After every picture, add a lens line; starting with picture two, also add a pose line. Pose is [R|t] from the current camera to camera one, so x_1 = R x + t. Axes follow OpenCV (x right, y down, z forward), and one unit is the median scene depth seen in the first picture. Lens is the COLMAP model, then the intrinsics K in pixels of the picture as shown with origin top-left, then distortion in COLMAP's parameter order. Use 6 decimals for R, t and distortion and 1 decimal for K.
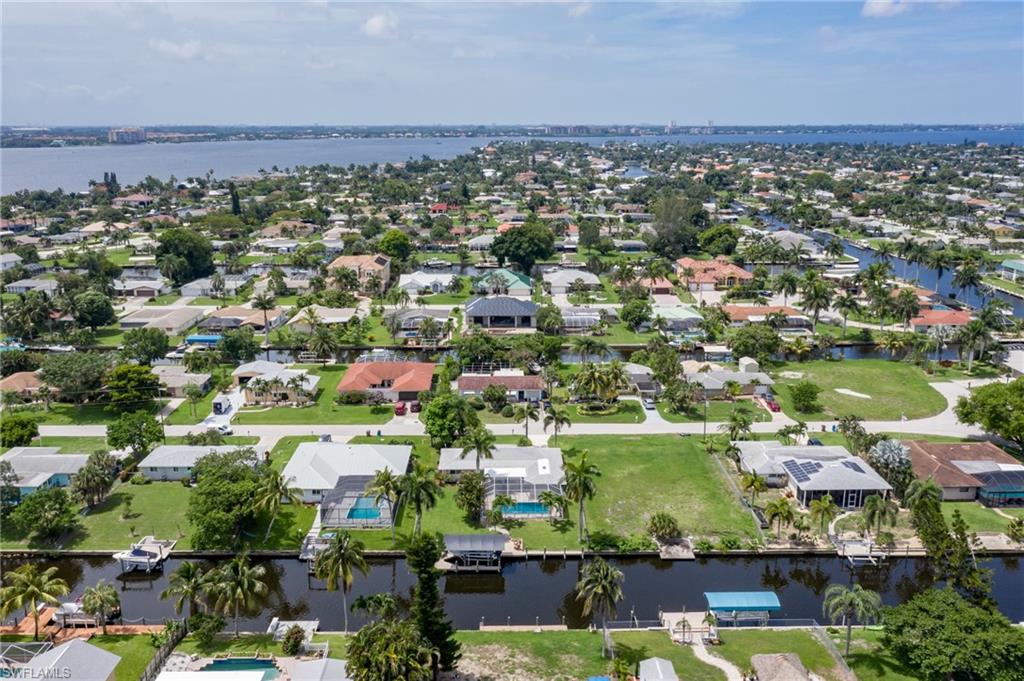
lens RADIAL K [[813.8, 0, 483.2], [0, 813.8, 338.6], [0, 0, 1]] dist [-0.011883, 0.009258]
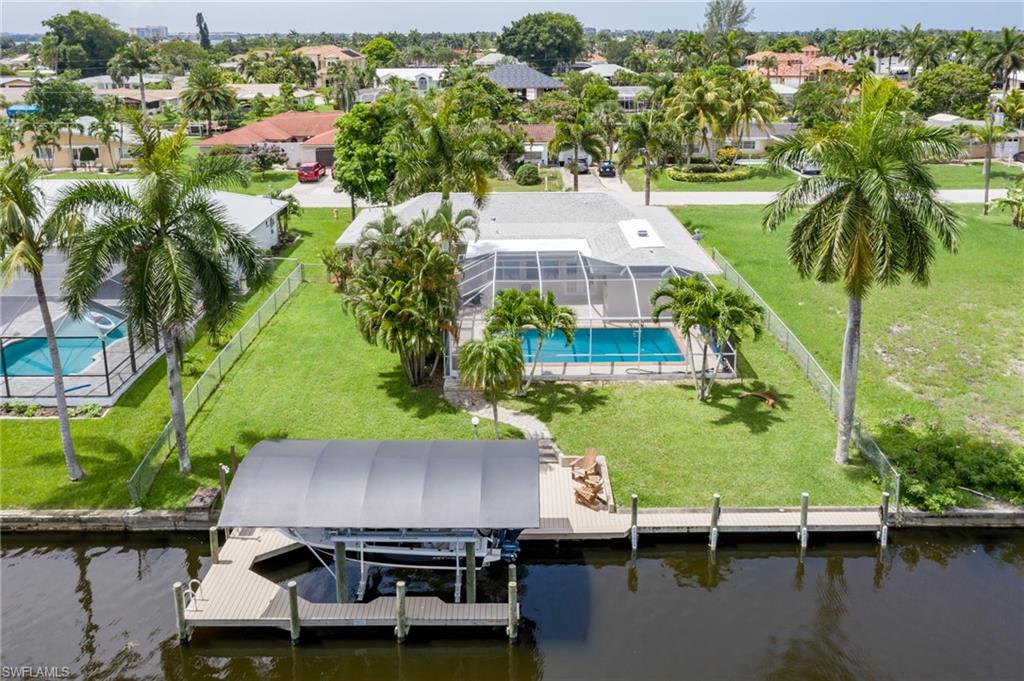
lens RADIAL K [[829.2, 0, 512.0], [0, 829.2, 340.5], [0, 0, 1]] dist [-0.082096, -0.001670]
pose [[0.999713, 0.001187, 0.023921, 0.013404], [-0.004790, 0.988505, 0.151110, 0.168487], [-0.023467, -0.151181, 0.988227, 0.734493]]
